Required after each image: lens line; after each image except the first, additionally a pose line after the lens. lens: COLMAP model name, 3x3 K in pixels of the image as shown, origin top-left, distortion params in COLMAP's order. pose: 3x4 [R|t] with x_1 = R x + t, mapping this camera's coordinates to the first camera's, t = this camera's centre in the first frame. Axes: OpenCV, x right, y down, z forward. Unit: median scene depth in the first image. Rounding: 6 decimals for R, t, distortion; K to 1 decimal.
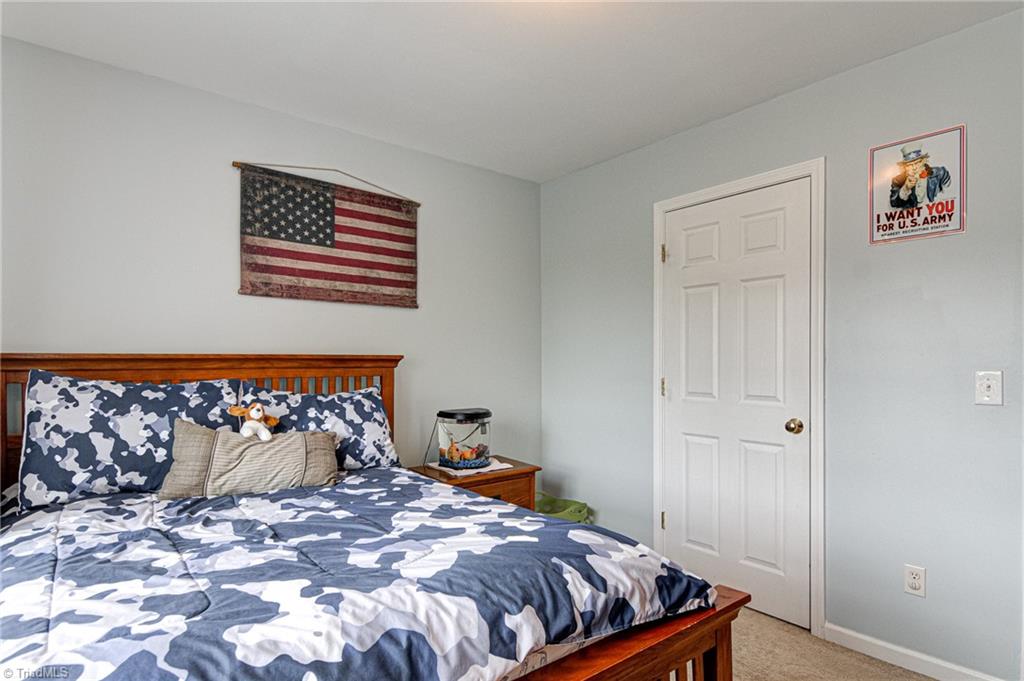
lens RADIAL K [[539.1, 0, 524.4], [0, 539.1, 358.9], [0, 0, 1]] dist [0.023359, -0.018664]
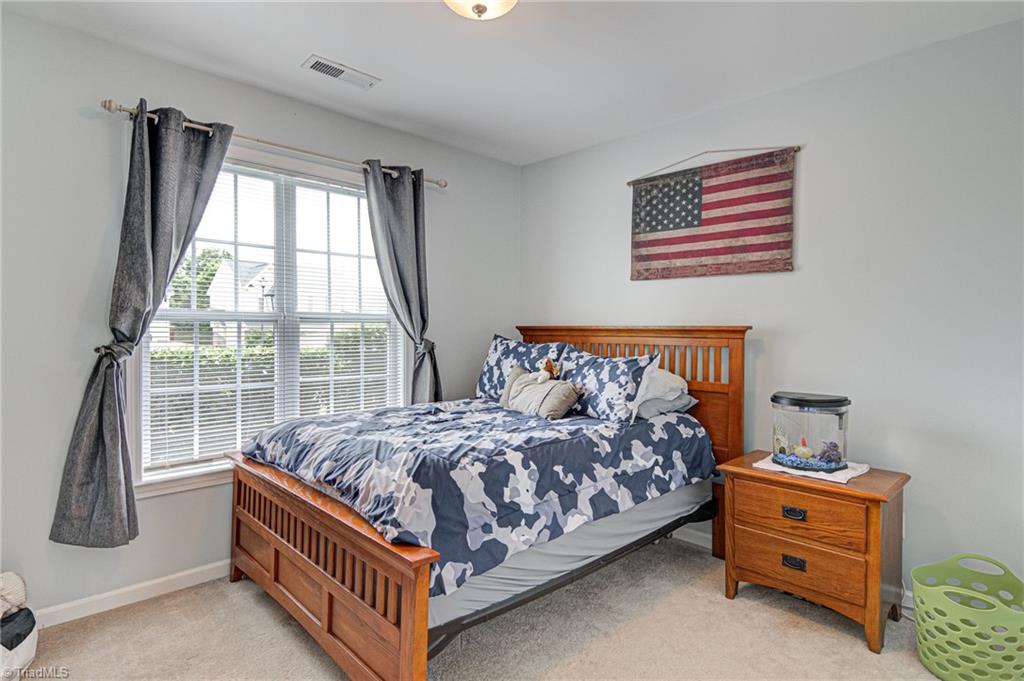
lens RADIAL K [[539.1, 0, 513.6], [0, 539.1, 336.2], [0, 0, 1]] dist [0.023359, -0.018664]
pose [[0.084249, 0.013130, -0.996358, 0.722228], [-0.005011, 0.999906, 0.012753, 0.001178], [0.996432, 0.003919, 0.084307, 0.565902]]
